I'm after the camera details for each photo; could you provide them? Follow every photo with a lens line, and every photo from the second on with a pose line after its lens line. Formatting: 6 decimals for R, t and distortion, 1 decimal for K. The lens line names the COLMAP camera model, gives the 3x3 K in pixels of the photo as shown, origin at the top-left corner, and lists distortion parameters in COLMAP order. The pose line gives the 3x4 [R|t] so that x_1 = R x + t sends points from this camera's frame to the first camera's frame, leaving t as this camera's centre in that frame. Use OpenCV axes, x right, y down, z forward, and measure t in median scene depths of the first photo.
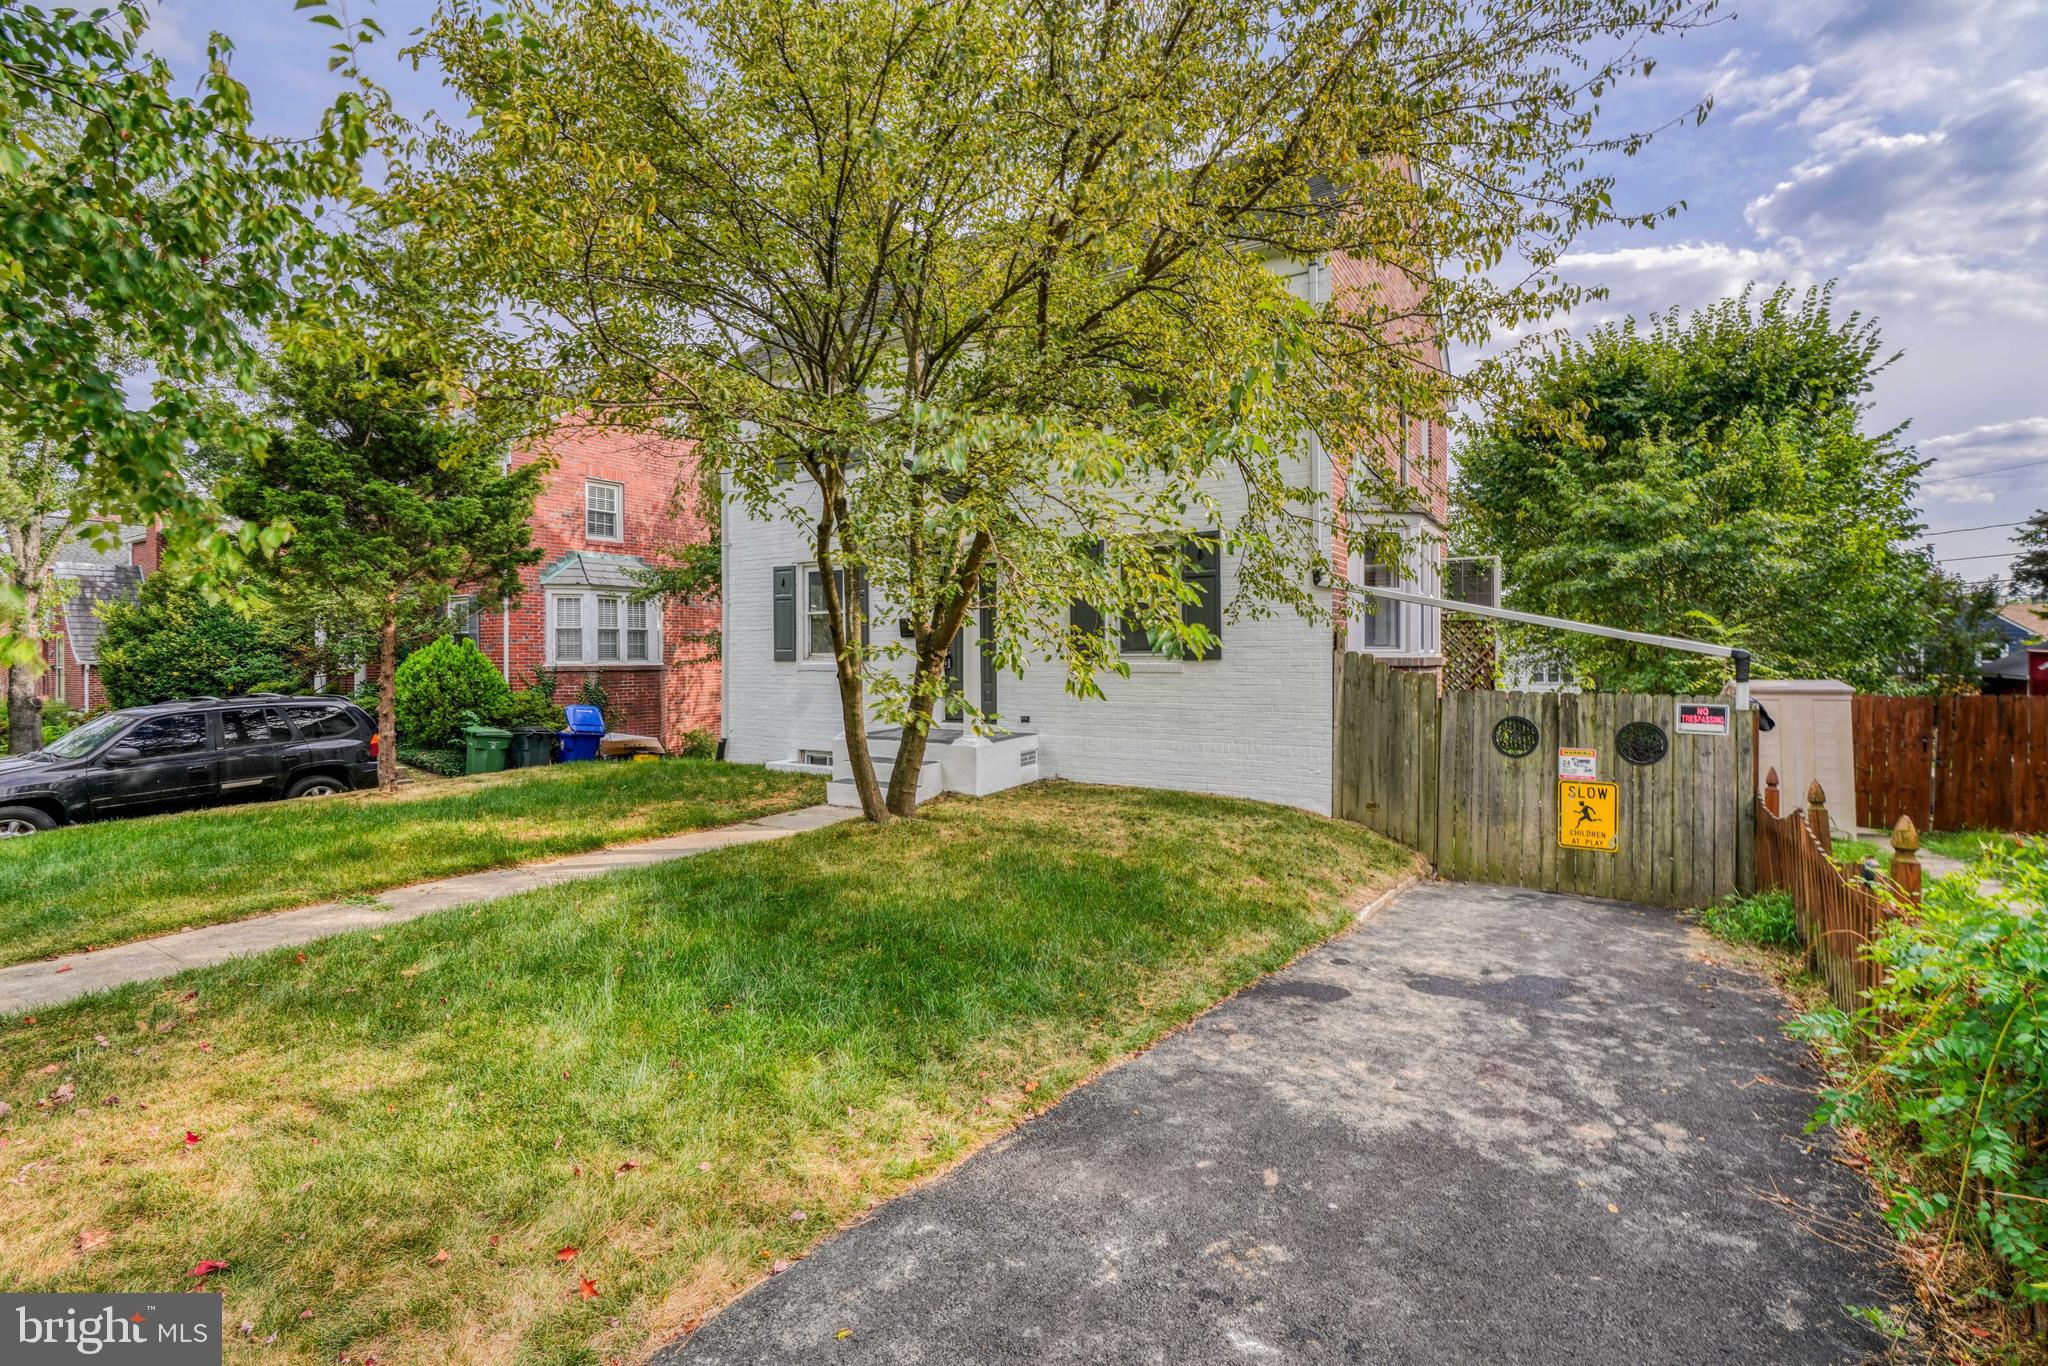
lens RADIAL K [[955.7, 0, 1020.7], [0, 955.7, 665.5], [0, 0, 1]] dist [-0.005904, 0.003886]
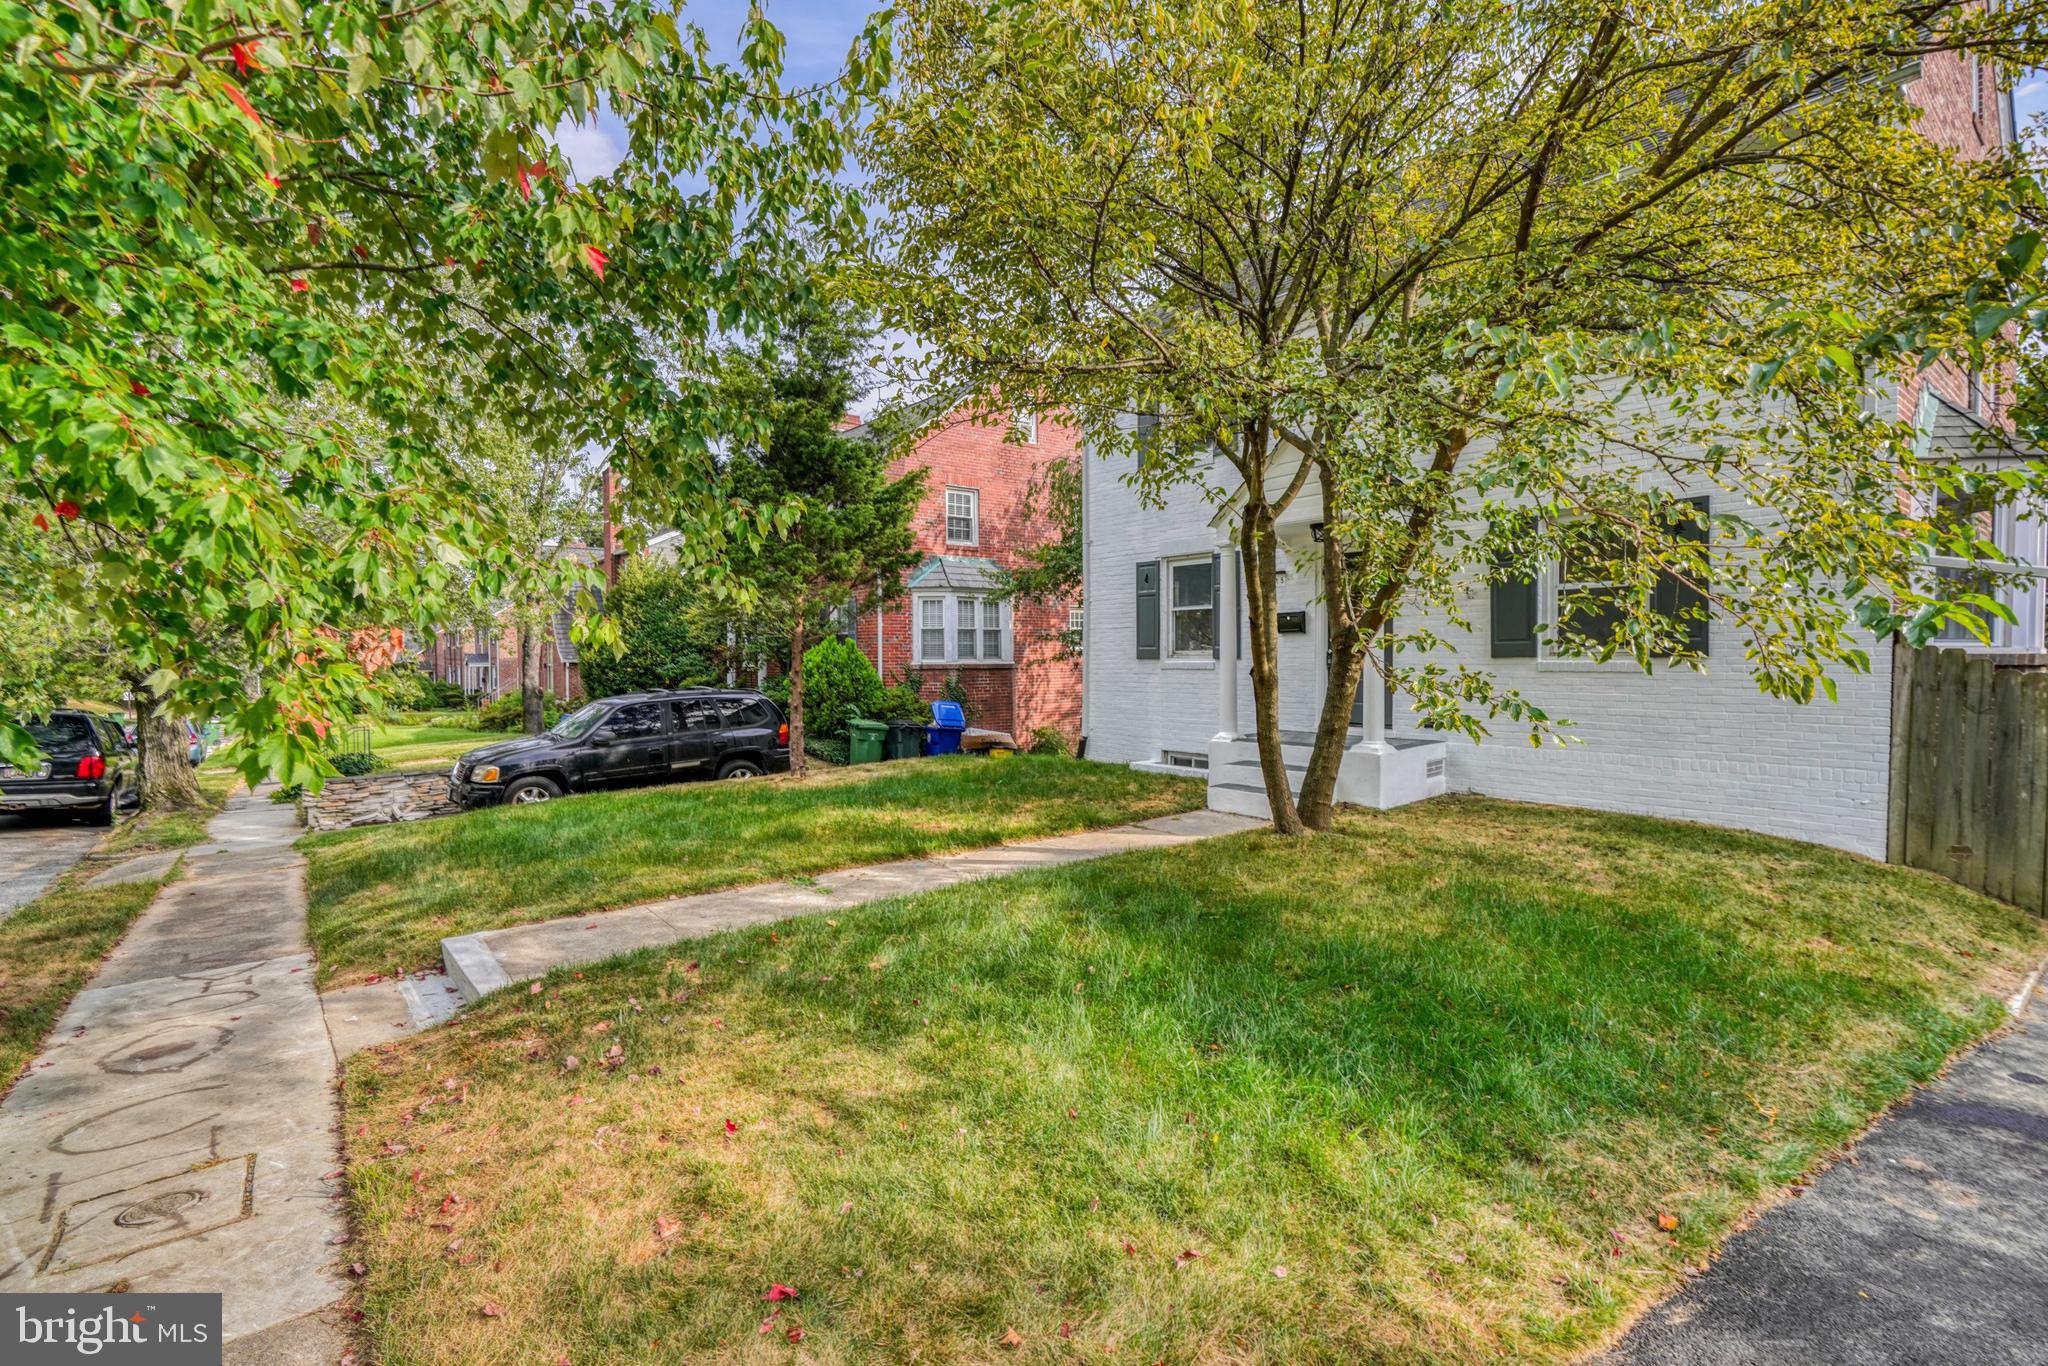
lens RADIAL K [[955.7, 0, 1017.7], [0, 955.7, 698.8], [0, 0, 1]] dist [-0.005904, 0.003886]
pose [[0.946069, 0.014207, -0.323654, -0.149000], [-0.003054, 0.999385, 0.034942, 0.005652], [0.323952, -0.032069, 0.945530, 0.091837]]
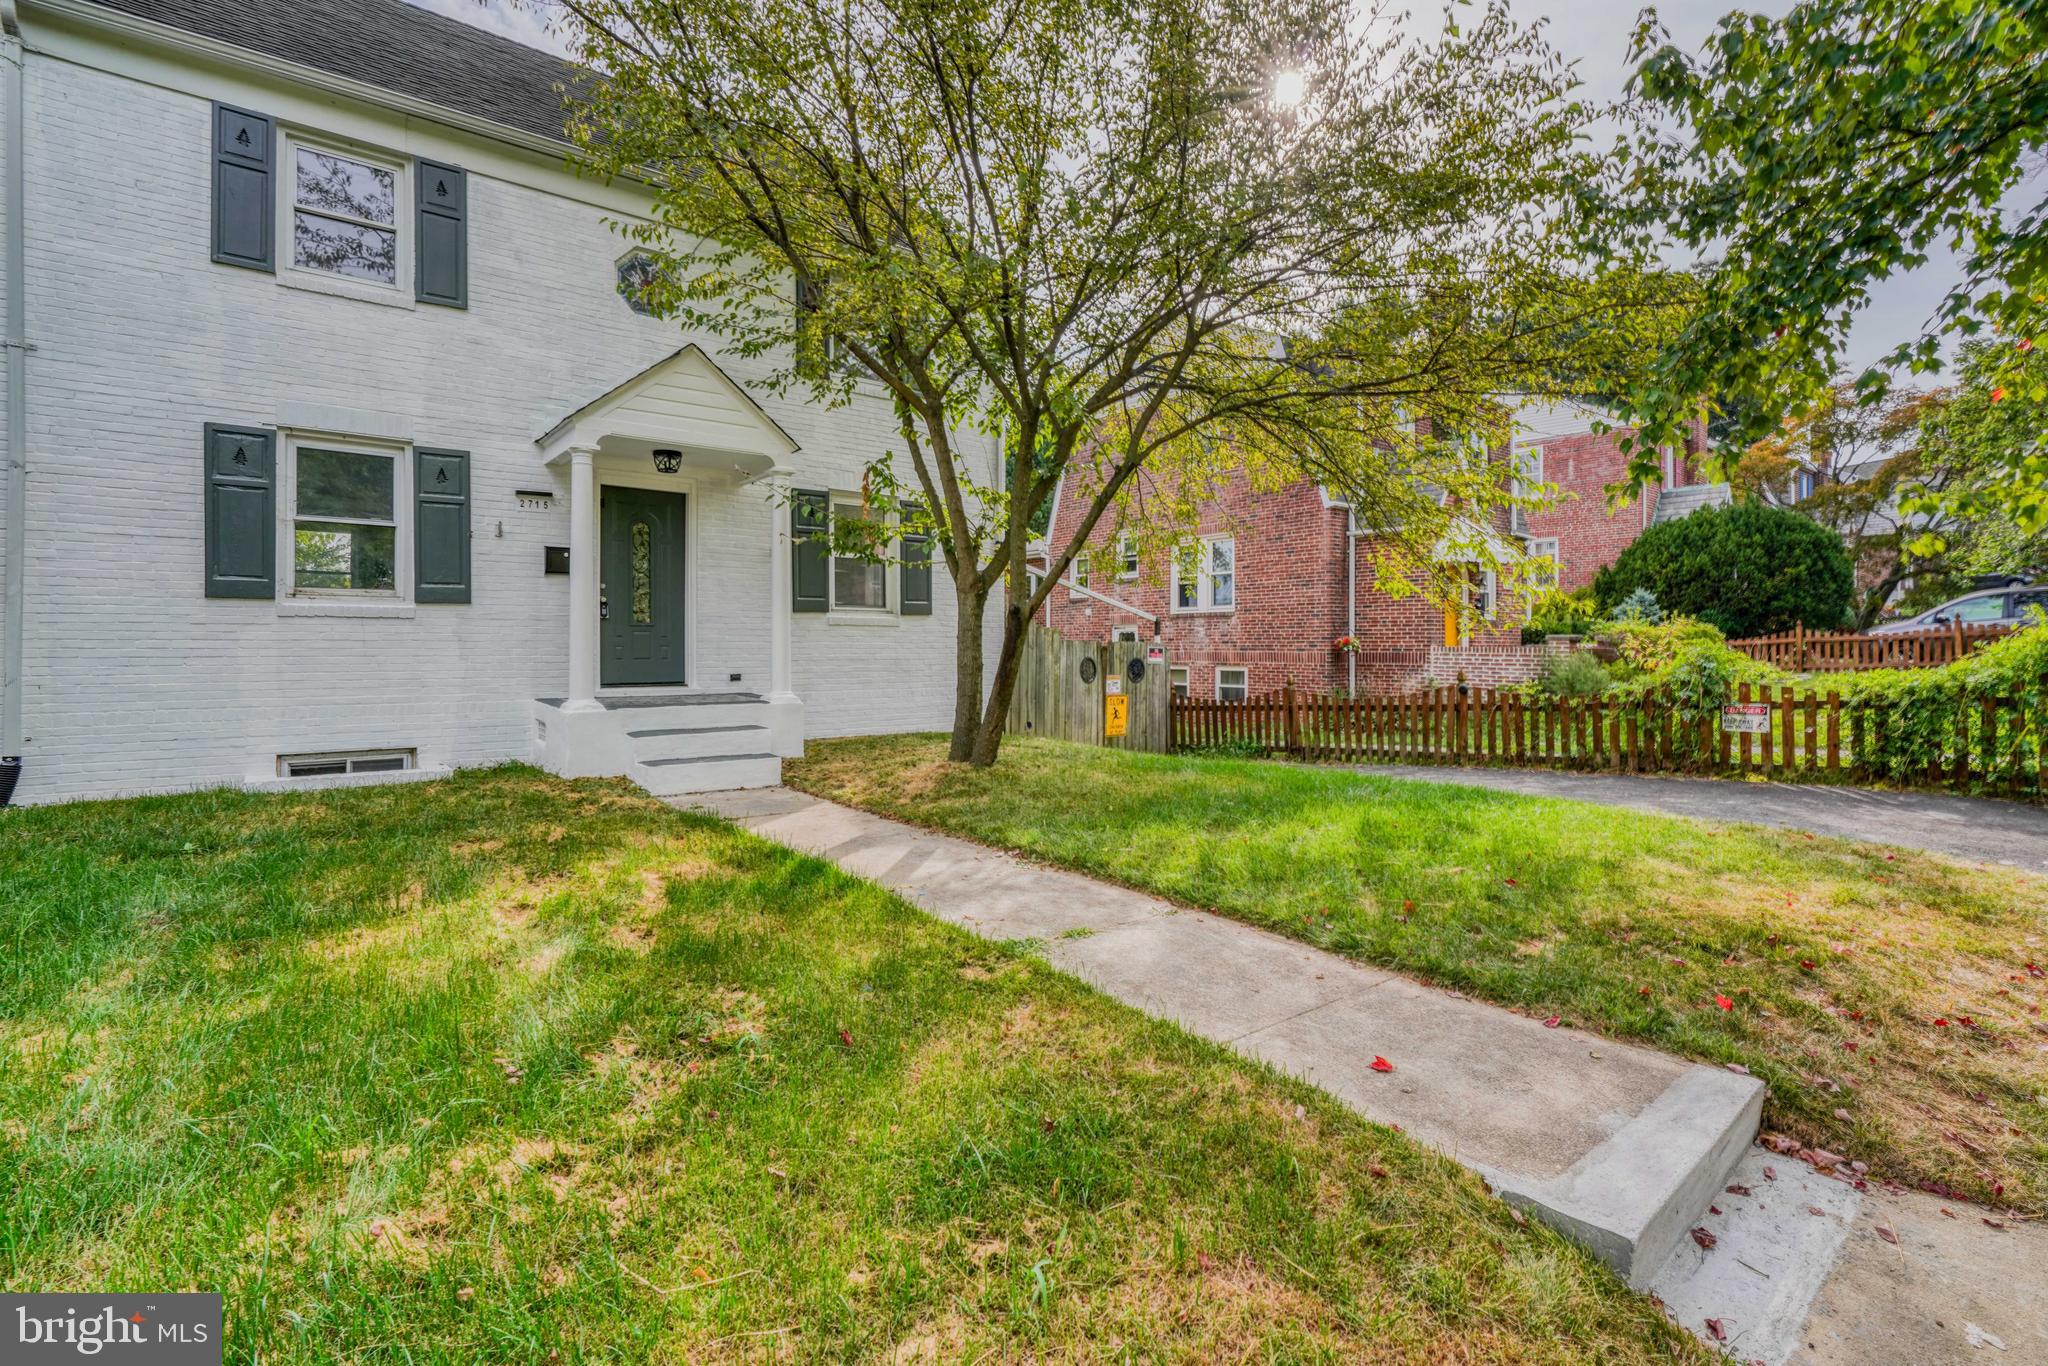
lens RADIAL K [[955.7, 0, 1041.7], [0, 955.7, 627.1], [0, 0, 1]] dist [-0.005904, 0.003886]
pose [[0.306579, 0.002701, 0.951841, -1.648607], [-0.018582, 0.999822, 0.003148, 0.004397], [-0.951664, -0.018652, 0.306575, 1.025142]]
